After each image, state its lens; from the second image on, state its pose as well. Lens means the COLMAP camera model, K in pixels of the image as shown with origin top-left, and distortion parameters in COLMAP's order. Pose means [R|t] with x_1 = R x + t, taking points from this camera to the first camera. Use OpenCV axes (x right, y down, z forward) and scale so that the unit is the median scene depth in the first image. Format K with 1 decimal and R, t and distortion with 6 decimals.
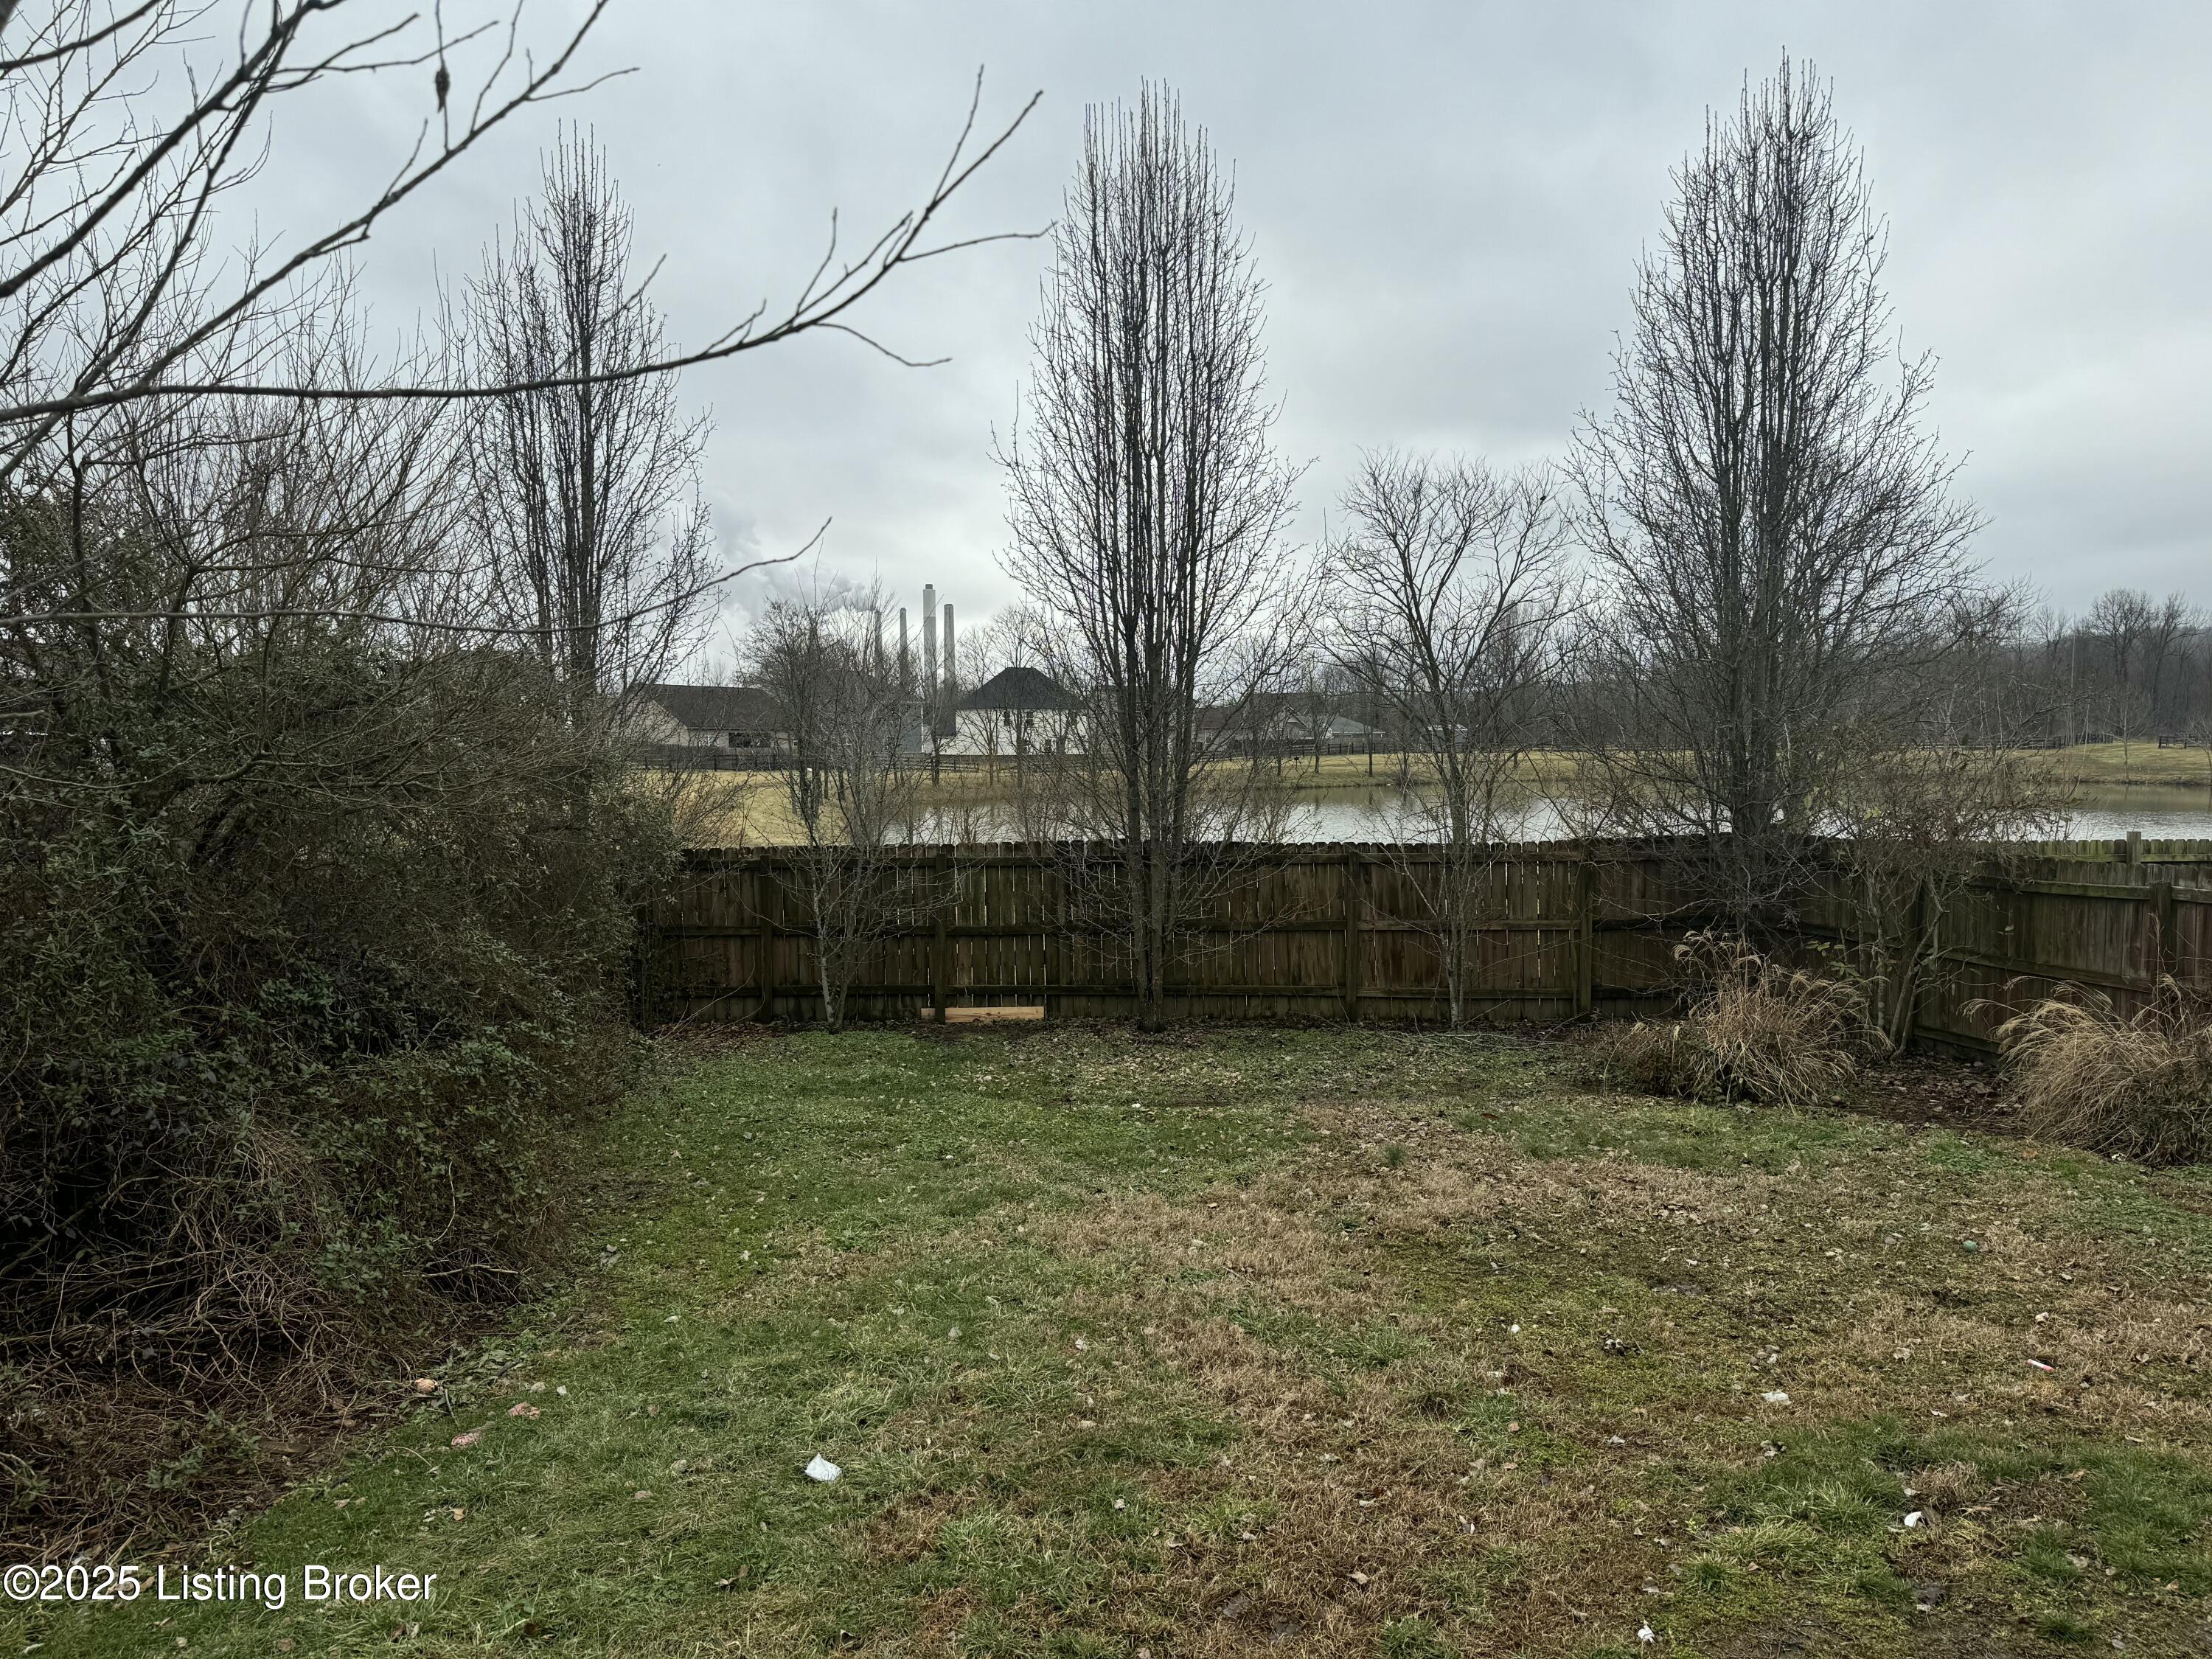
lens RADIAL K [[1545.4, 0, 1089.5], [0, 1545.4, 840.2], [0, 0, 1]] dist [0.046288, -0.050234]
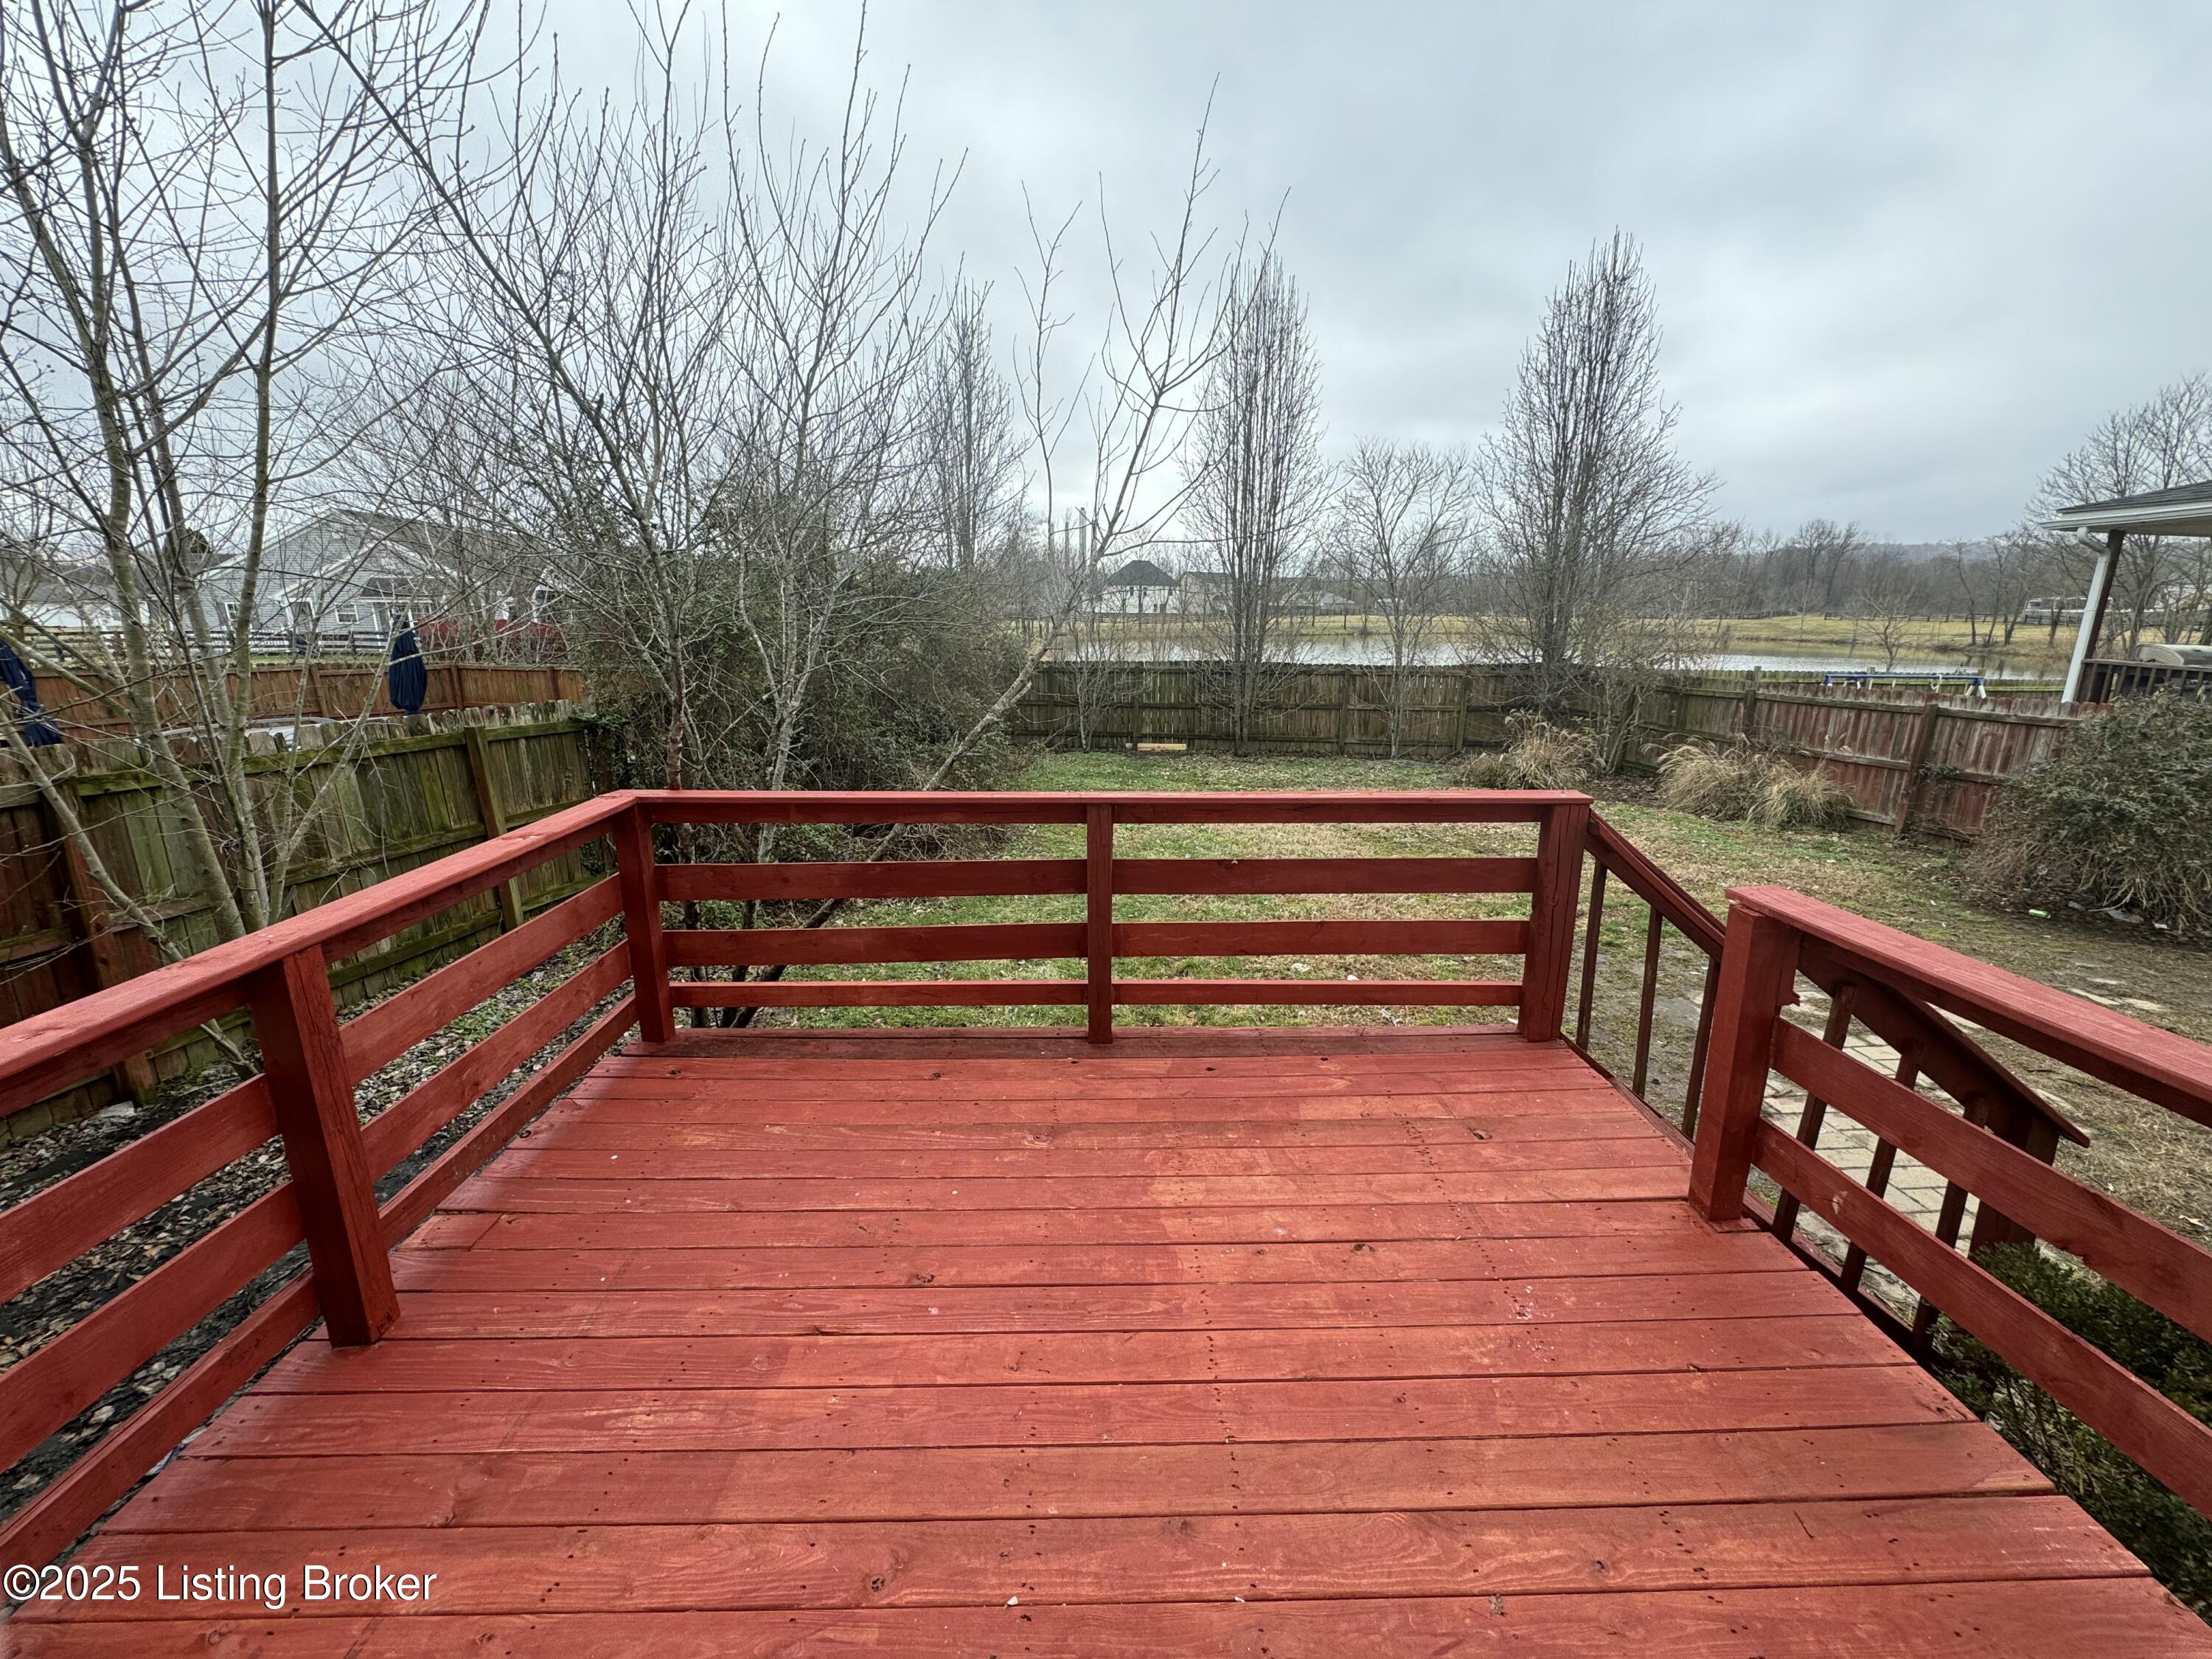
lens RADIAL K [[883.2, 0, 1107.9], [0, 883.2, 830.9], [0, 0, 1]] dist [-0.003022, 0.001753]
pose [[0.997175, 0.031284, -0.068282, -0.053263], [-0.018032, 0.982253, 0.186692, 0.005789], [0.072910, -0.184934, 0.980043, -0.174497]]
